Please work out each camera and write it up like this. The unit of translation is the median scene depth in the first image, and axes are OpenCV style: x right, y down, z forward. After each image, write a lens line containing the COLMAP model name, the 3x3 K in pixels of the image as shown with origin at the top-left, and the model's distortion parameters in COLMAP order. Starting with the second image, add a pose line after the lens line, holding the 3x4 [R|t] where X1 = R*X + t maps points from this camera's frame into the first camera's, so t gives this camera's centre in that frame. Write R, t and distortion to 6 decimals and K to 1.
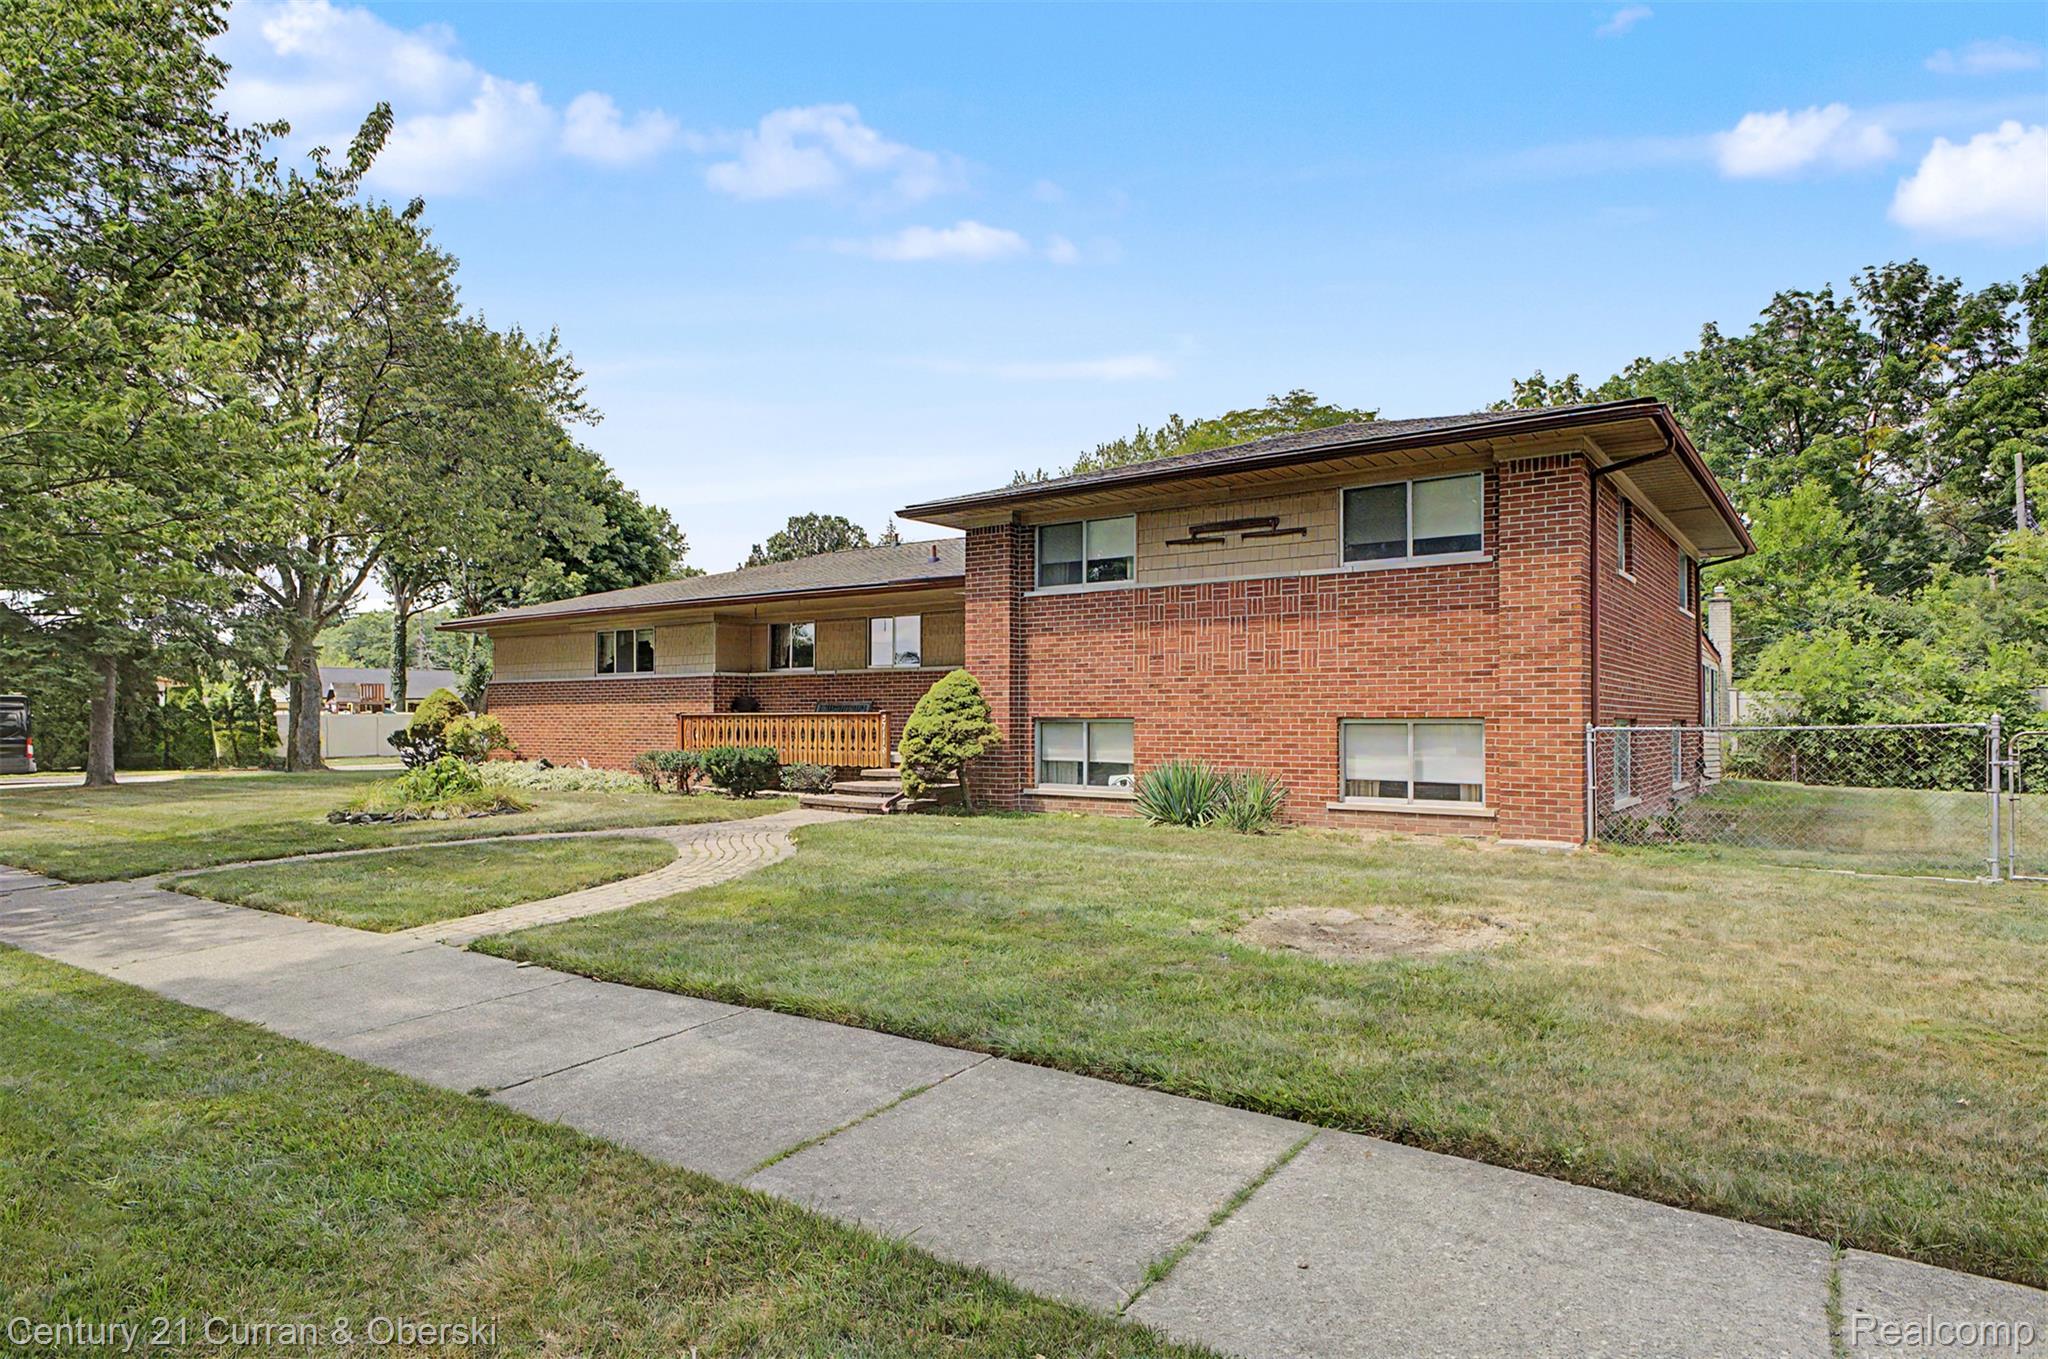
lens RADIAL K [[1193.4, 0, 1024.0], [0, 1193.4, 679.5], [0, 0, 1]] dist [0.000862, -0.000227]
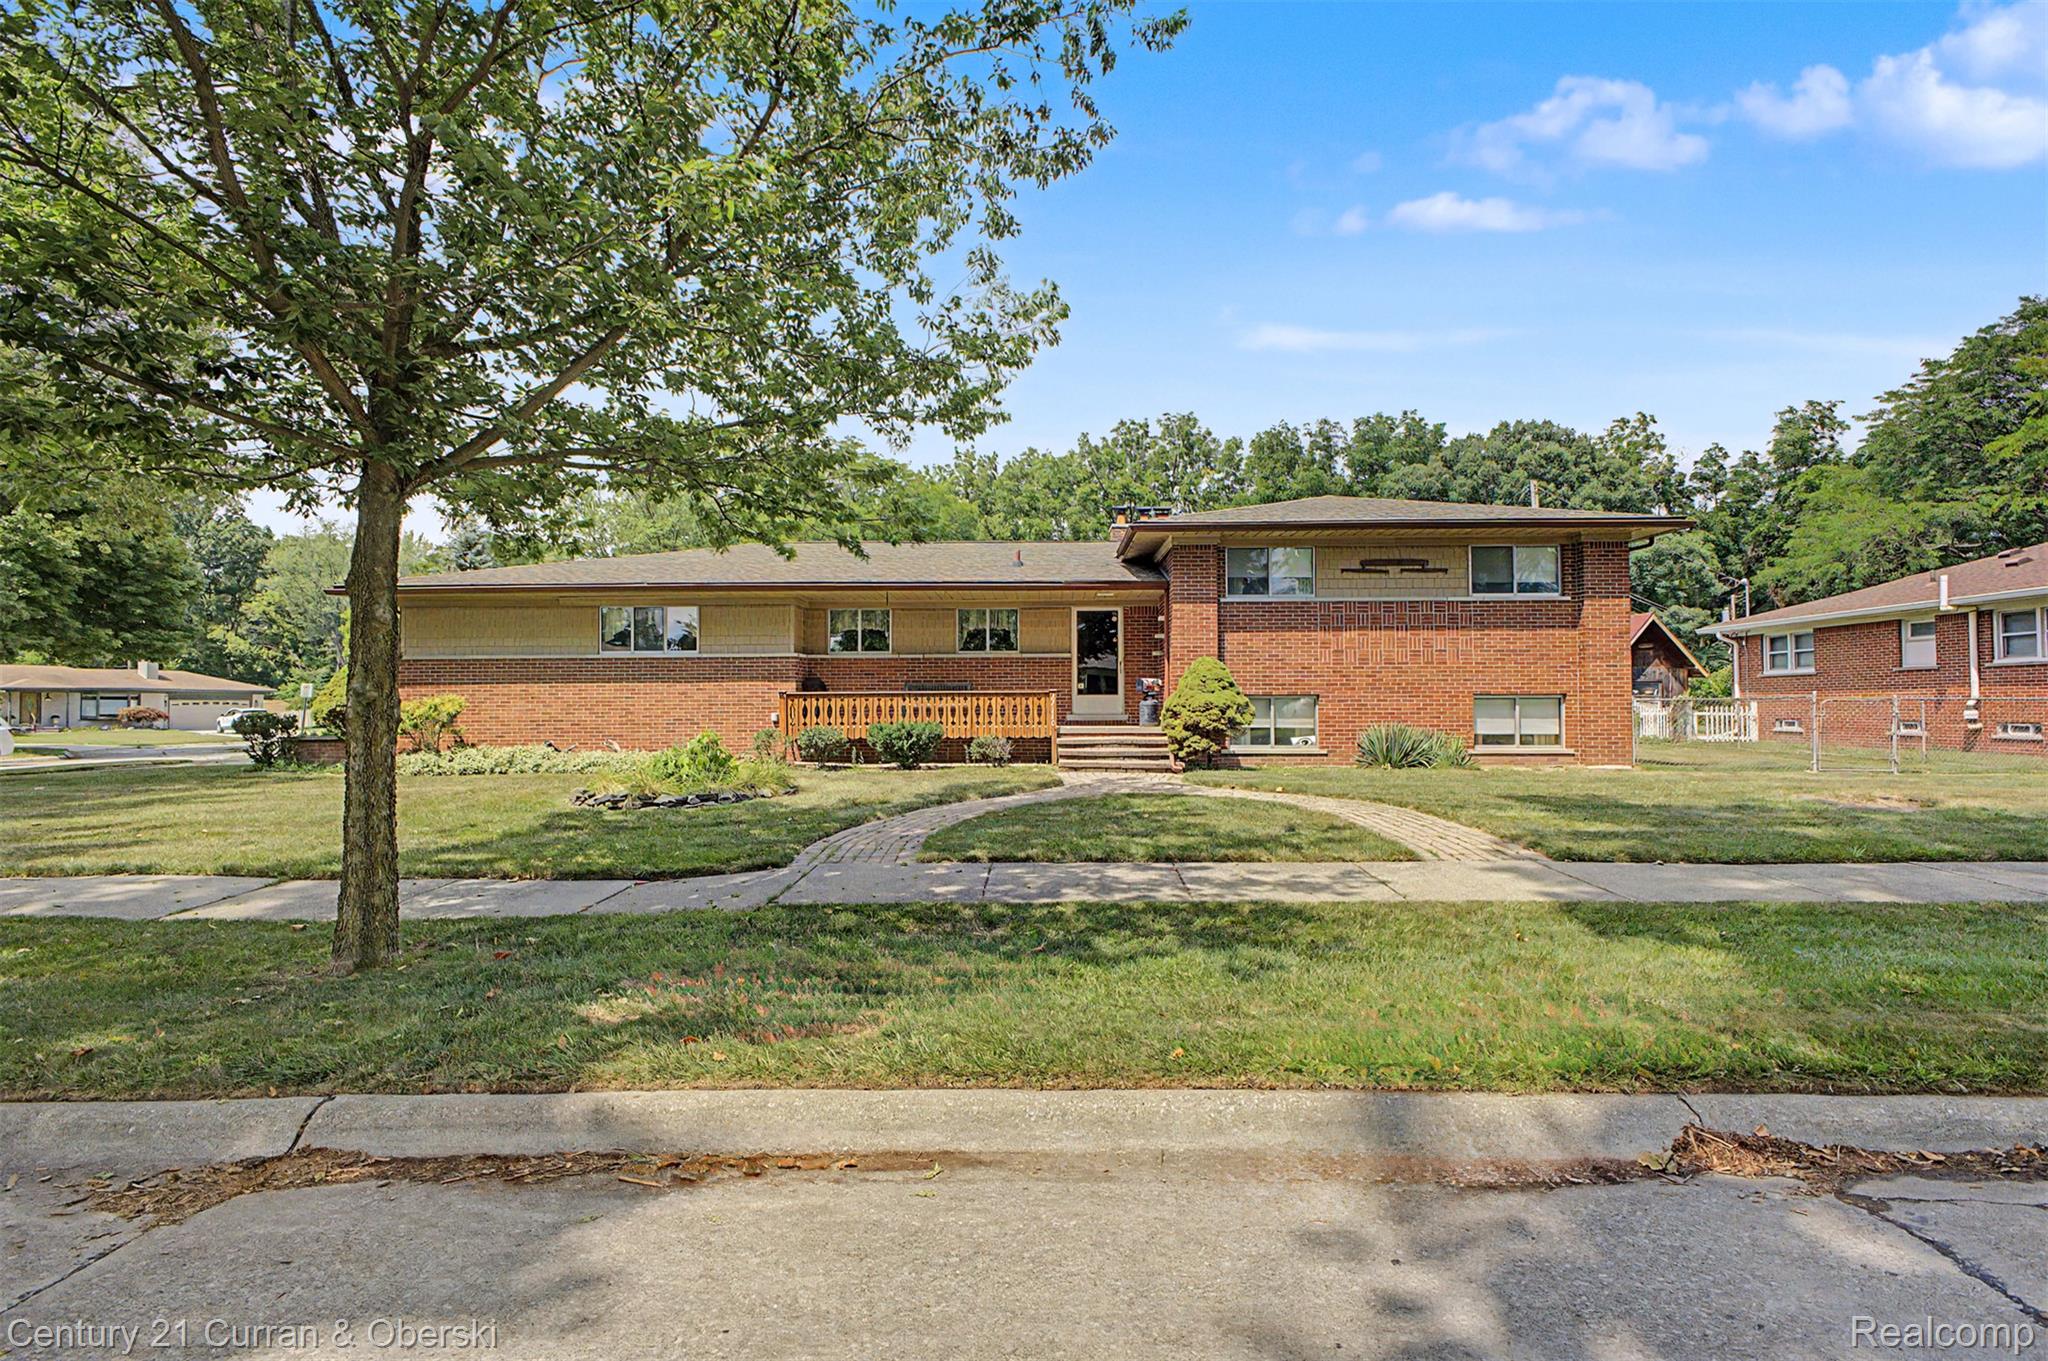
lens RADIAL K [[984.6, 0, 1024.0], [0, 984.6, 680.5], [0, 0, 1]] dist [-0.016026, 0.000123]
pose [[0.819114, 0.012467, 0.573496, -0.699412], [-0.016244, 0.999867, 0.001466, 0.016145], [-0.573401, -0.010517, 0.819207, 0.220696]]
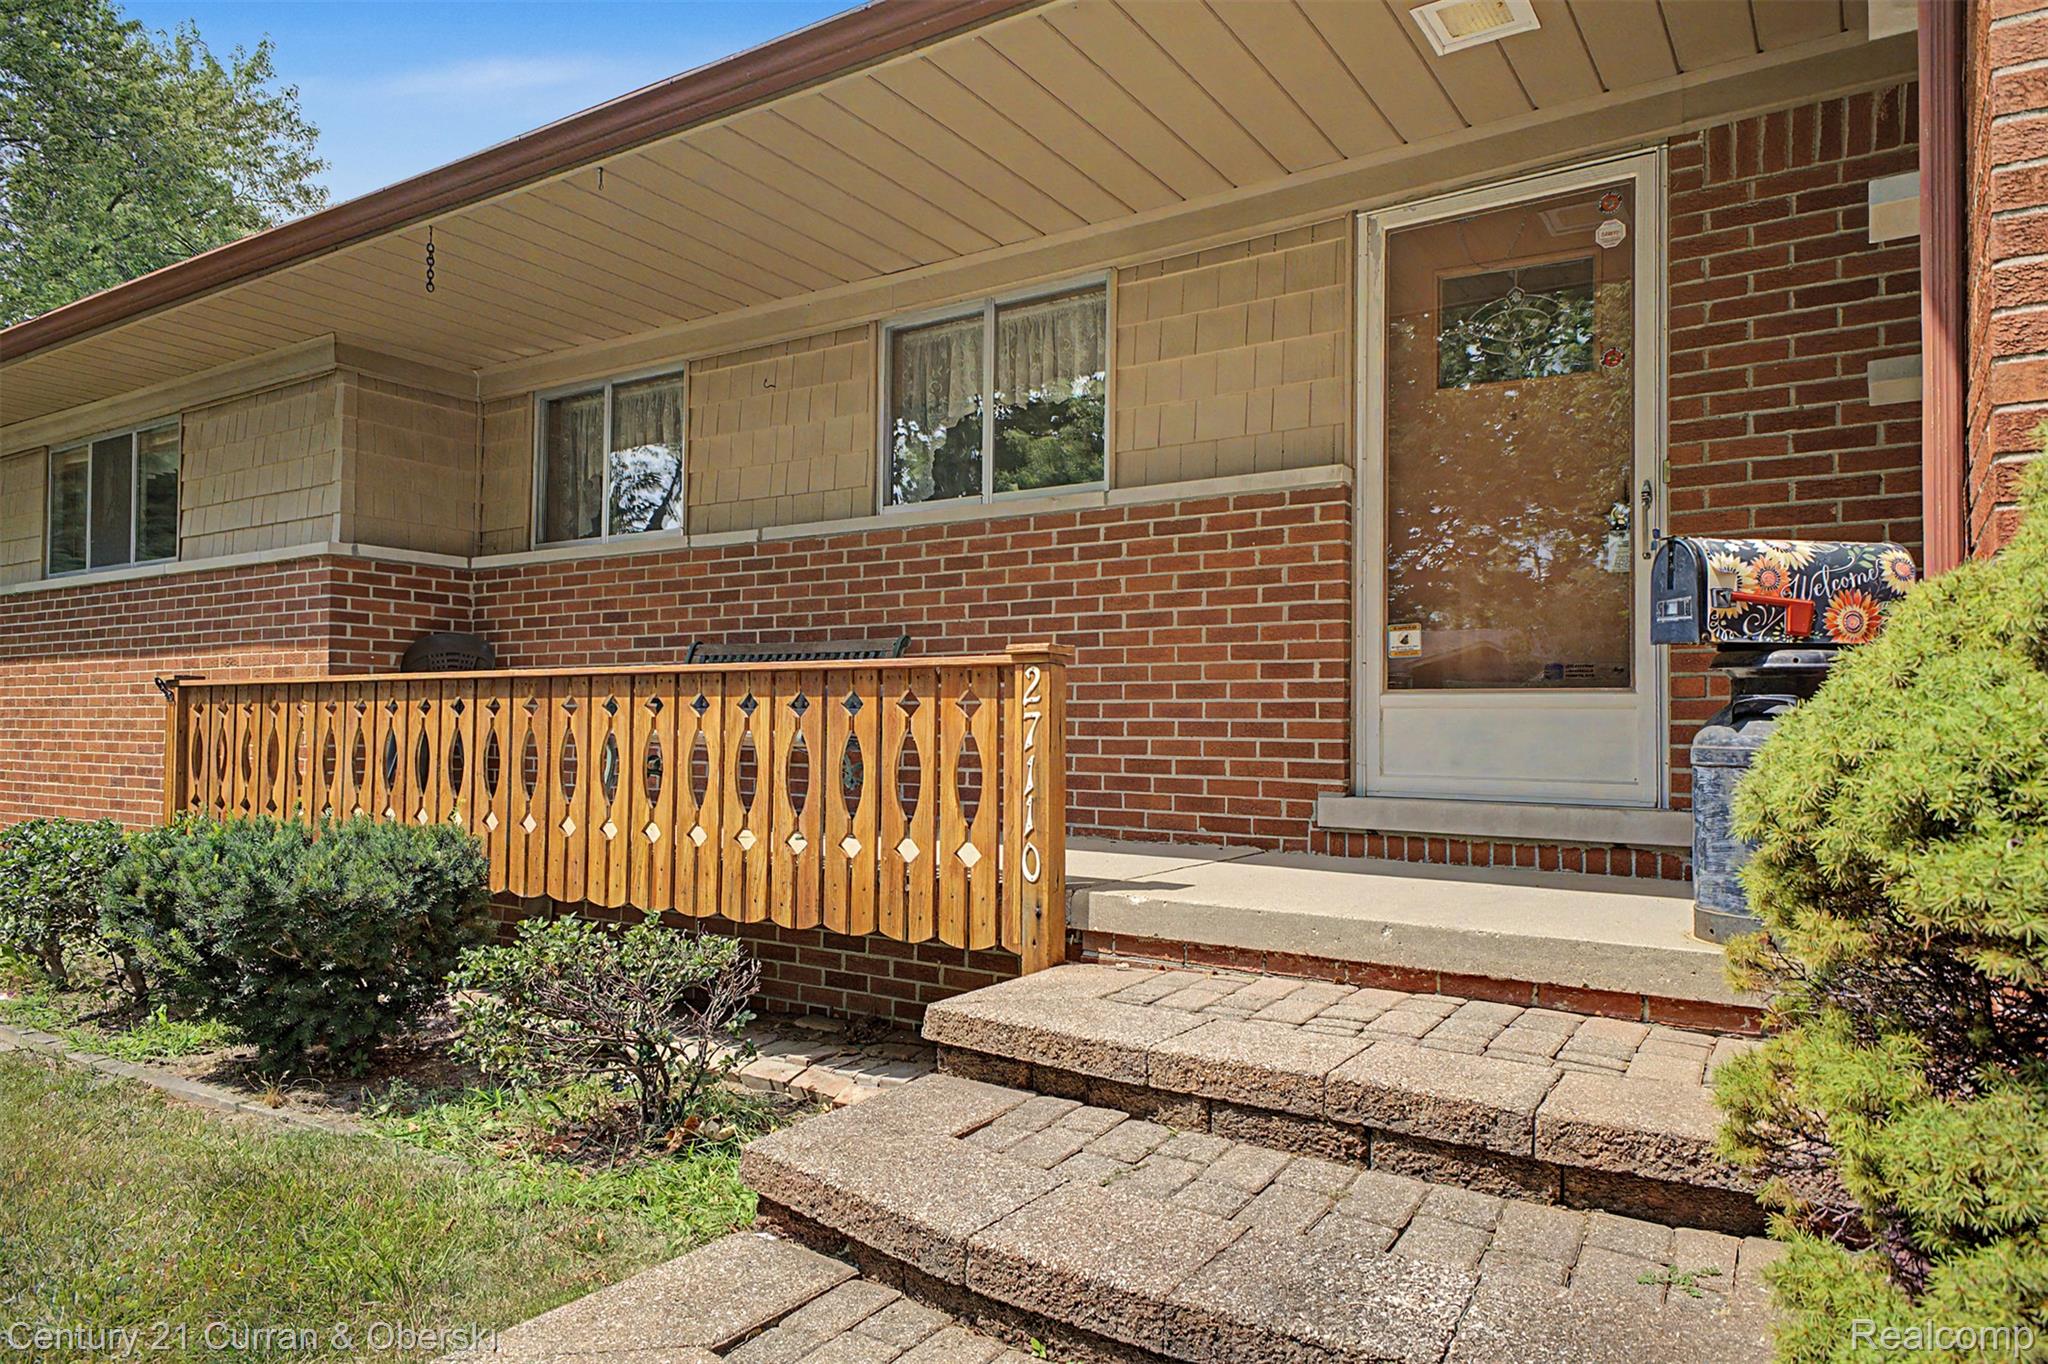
lens RADIAL K [[1292.2, 0, 1024.0], [0, 1292.2, 682.0], [0, 0, 1]] dist [0.002115, 0.000066]
pose [[0.998261, 0.011239, 0.057866, -0.129892], [-0.011203, 0.999937, -0.000932, 0.031645], [-0.057873, 0.000282, 0.998324, 0.803841]]
